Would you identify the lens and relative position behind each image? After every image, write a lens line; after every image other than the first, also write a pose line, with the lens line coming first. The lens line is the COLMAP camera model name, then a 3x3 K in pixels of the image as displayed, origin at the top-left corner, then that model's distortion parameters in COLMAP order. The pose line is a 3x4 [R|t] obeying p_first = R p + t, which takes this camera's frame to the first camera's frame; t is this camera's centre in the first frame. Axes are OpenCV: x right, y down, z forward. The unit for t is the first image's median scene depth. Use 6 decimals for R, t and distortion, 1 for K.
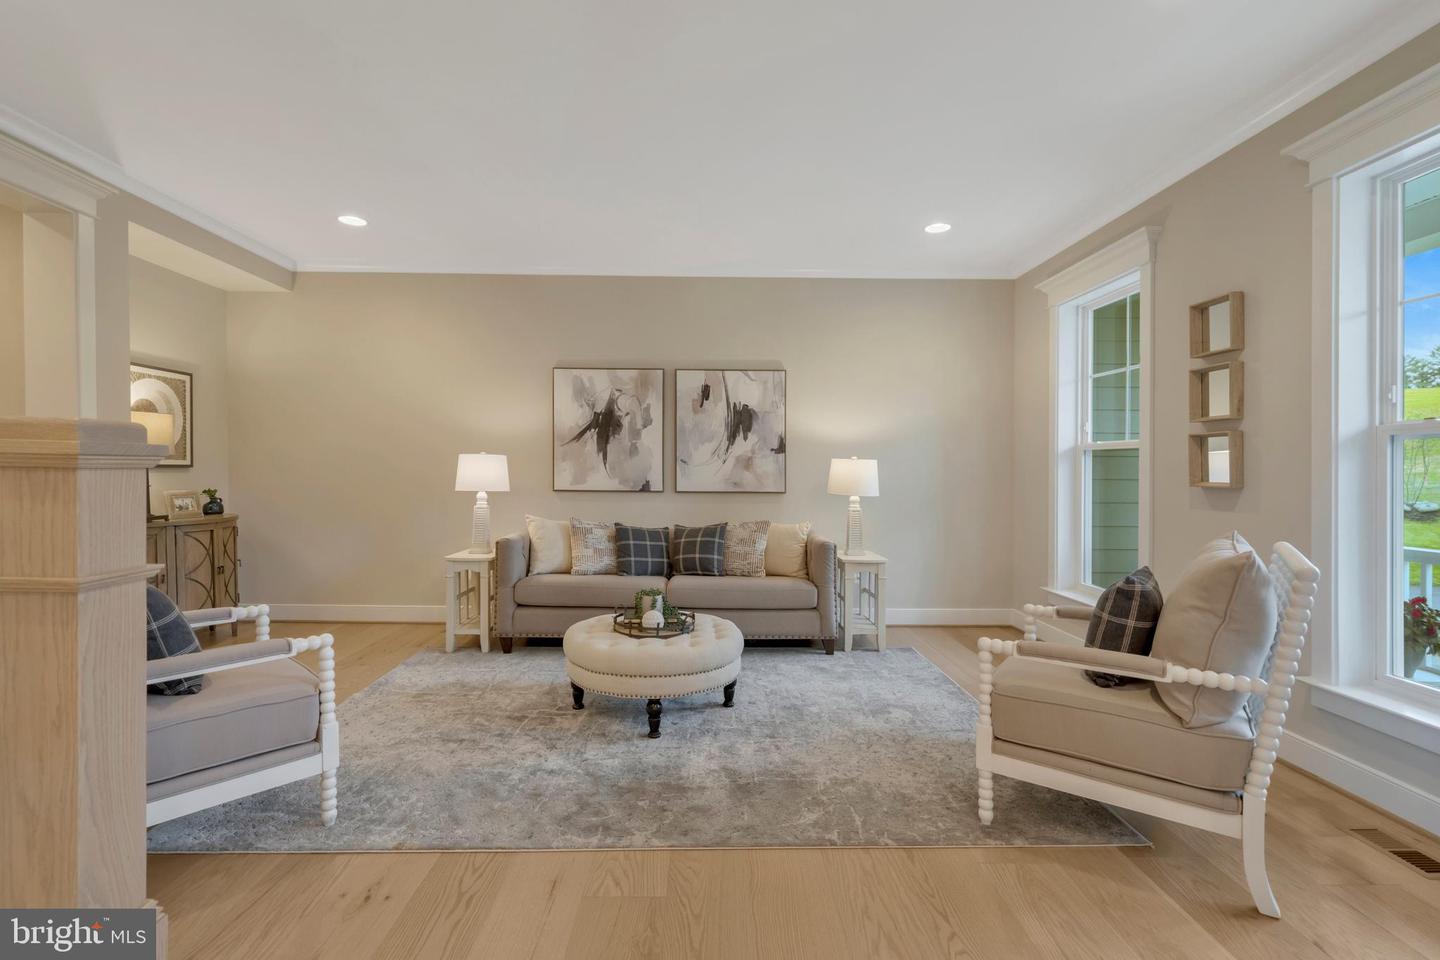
lens RADIAL K [[662.9, 0, 708.8], [0, 662.9, 473.6], [0, 0, 1]] dist [-0.002524, -0.000311]
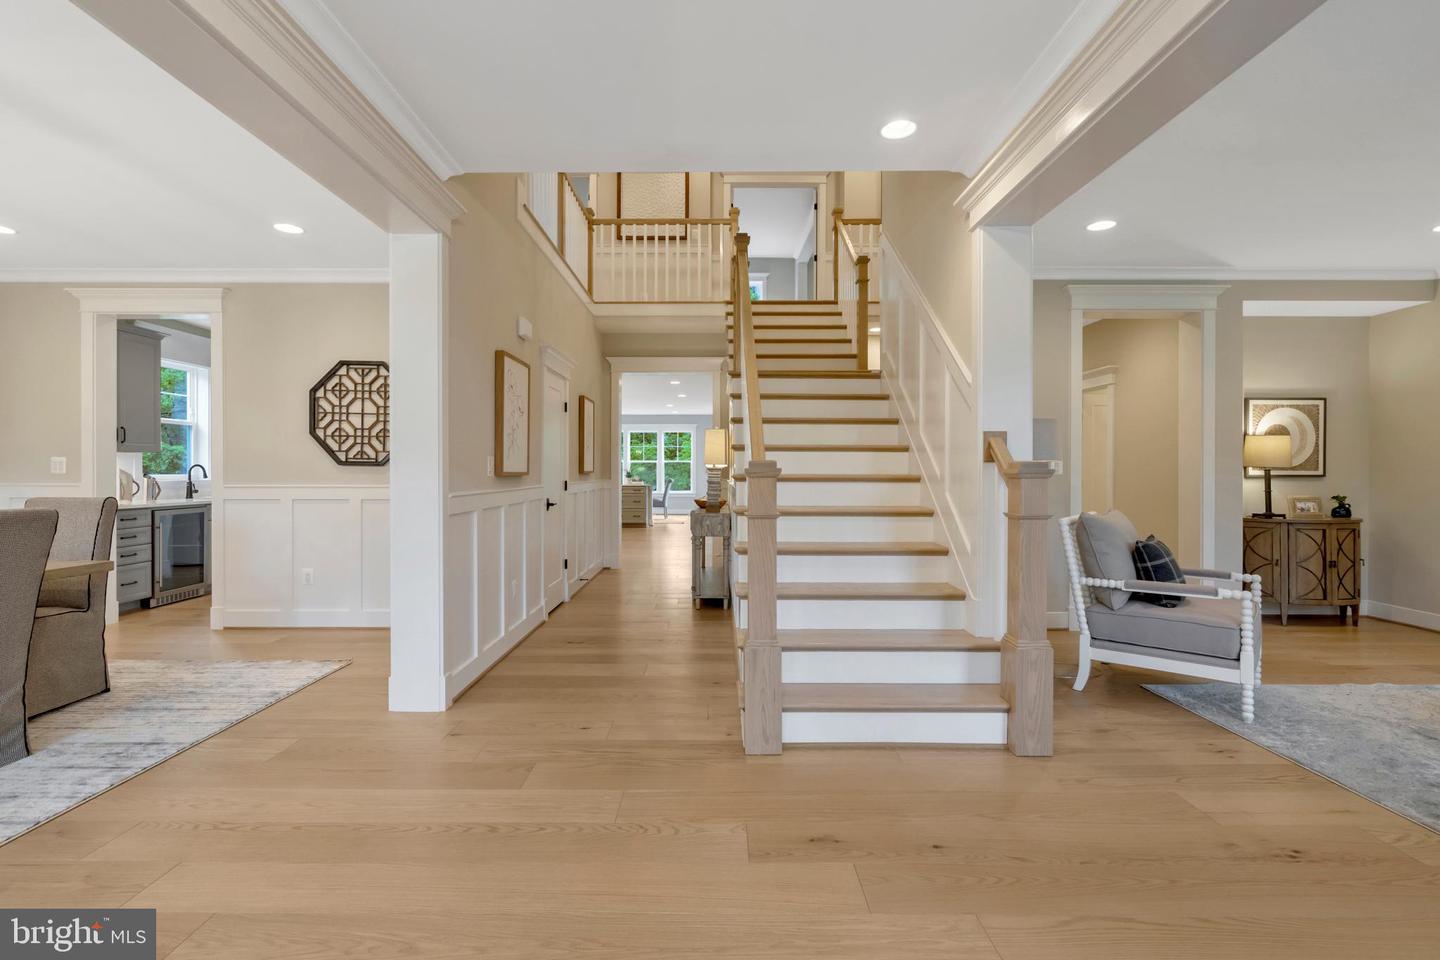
lens RADIAL K [[662.9, 0, 710.8], [0, 662.9, 488.1], [0, 0, 1]] dist [-0.002524, -0.000311]
pose [[-0.022442, 0.018354, -0.999580, 0.452045], [-0.007622, 0.999799, 0.018529, -0.002782], [0.999719, 0.008035, -0.022298, -0.078983]]
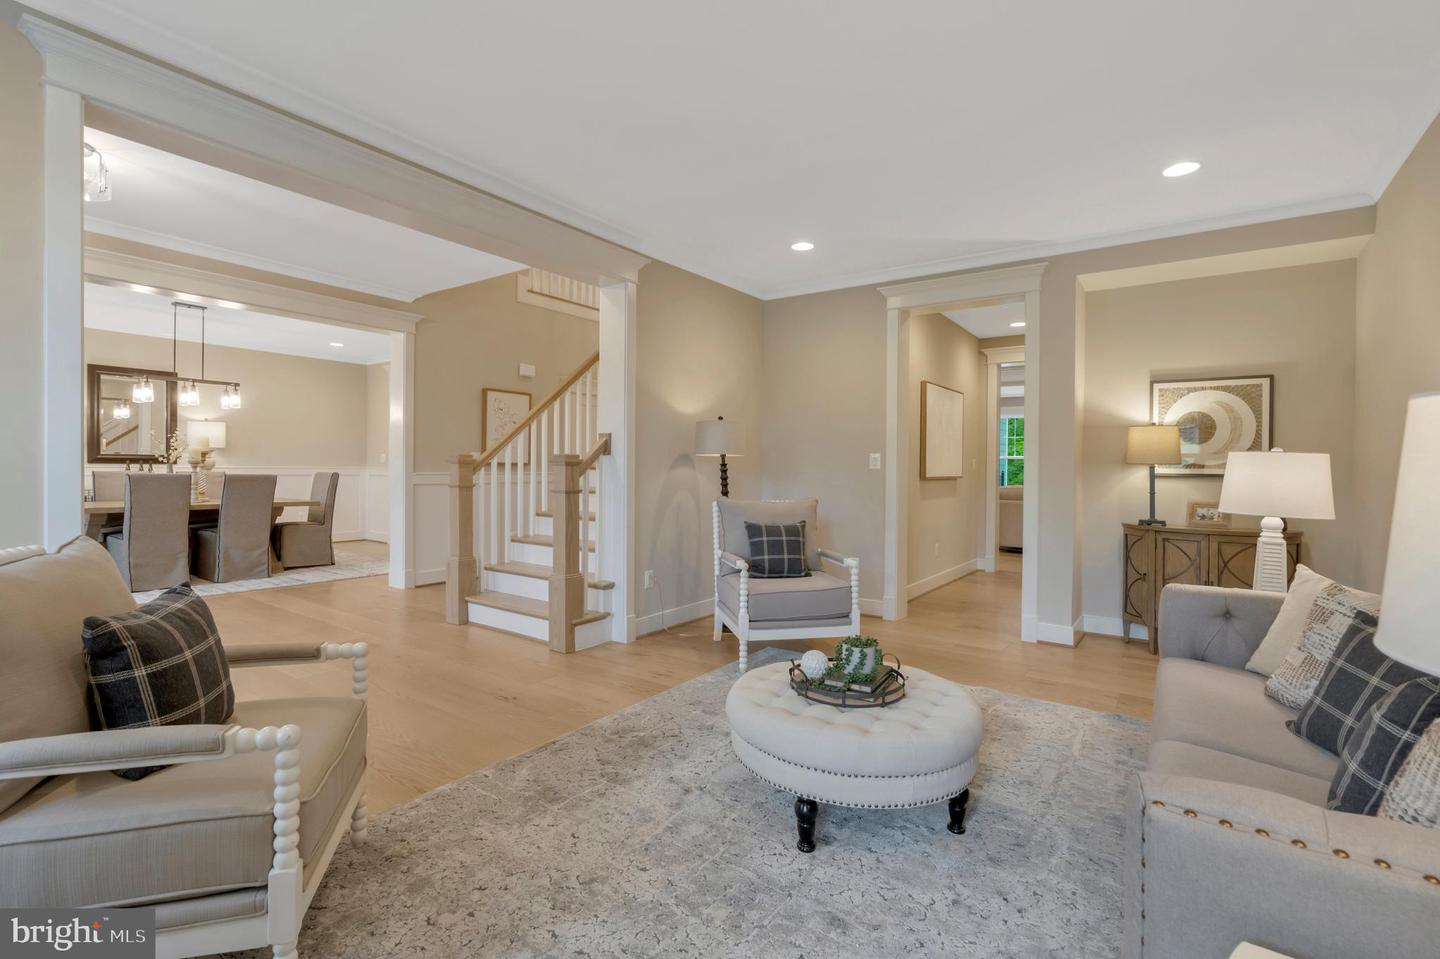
lens RADIAL K [[662.9, 0, 703.7], [0, 662.9, 491.1], [0, 0, 1]] dist [-0.002524, -0.000311]
pose [[-0.607809, 0.012366, -0.793987, 0.437966], [-0.024024, 0.999135, 0.033952, -0.003018], [0.793719, 0.039711, -0.606986, 0.978177]]
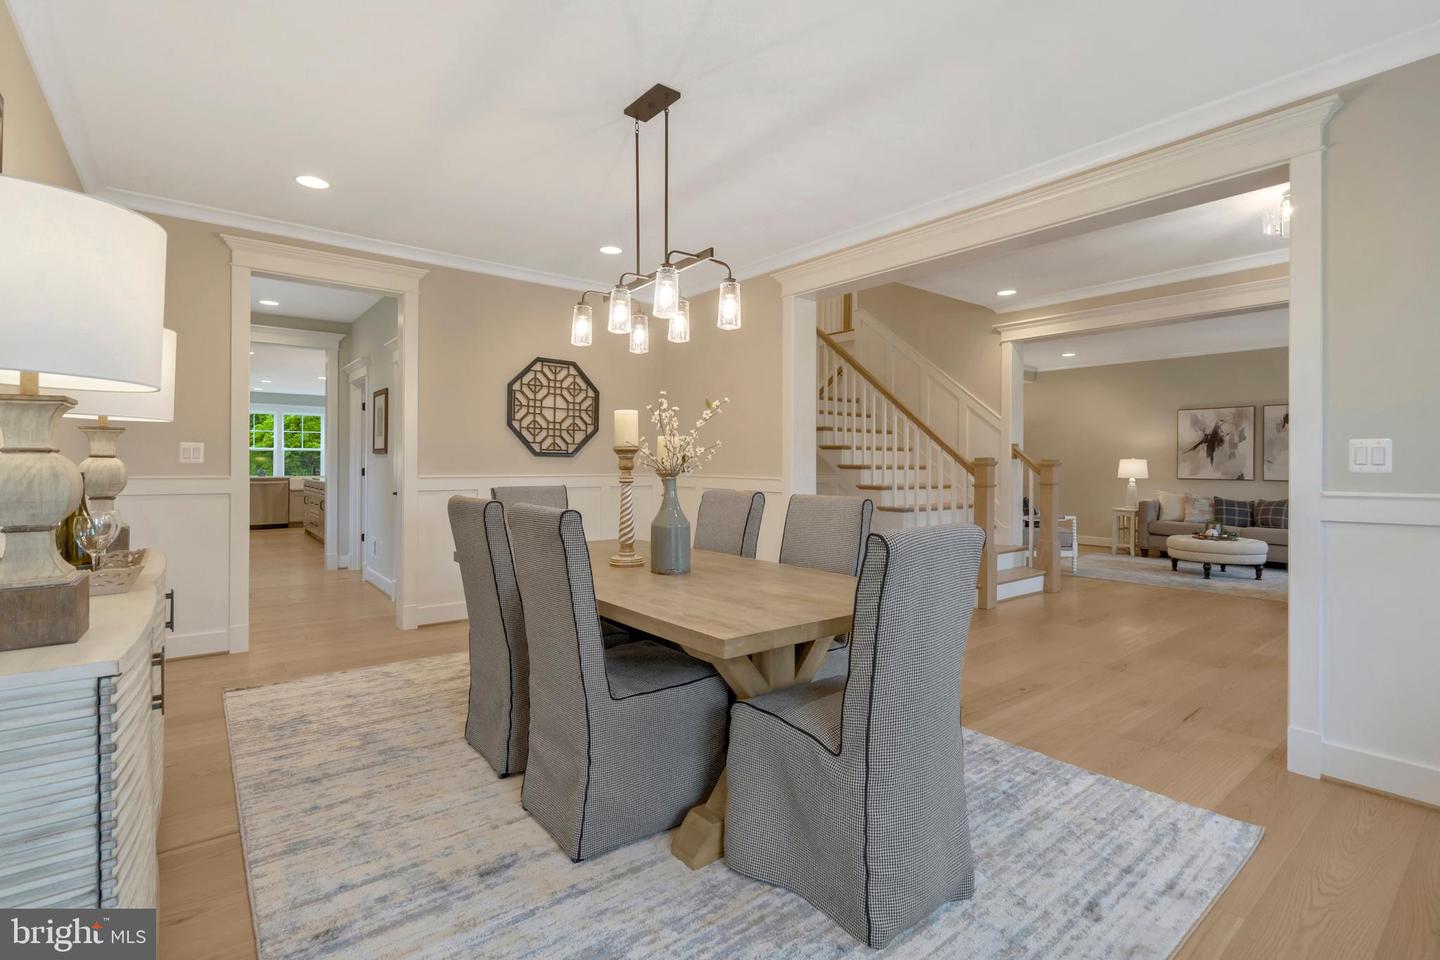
lens RADIAL K [[662.9, 0, 717.2], [0, 662.9, 476.0], [0, 0, 1]] dist [-0.002524, -0.000311]
pose [[0.612543, 0.011619, -0.790352, 0.482192], [-0.004632, 0.999928, 0.011110, 0.005653], [0.790423, -0.003145, 0.612553, -1.245220]]
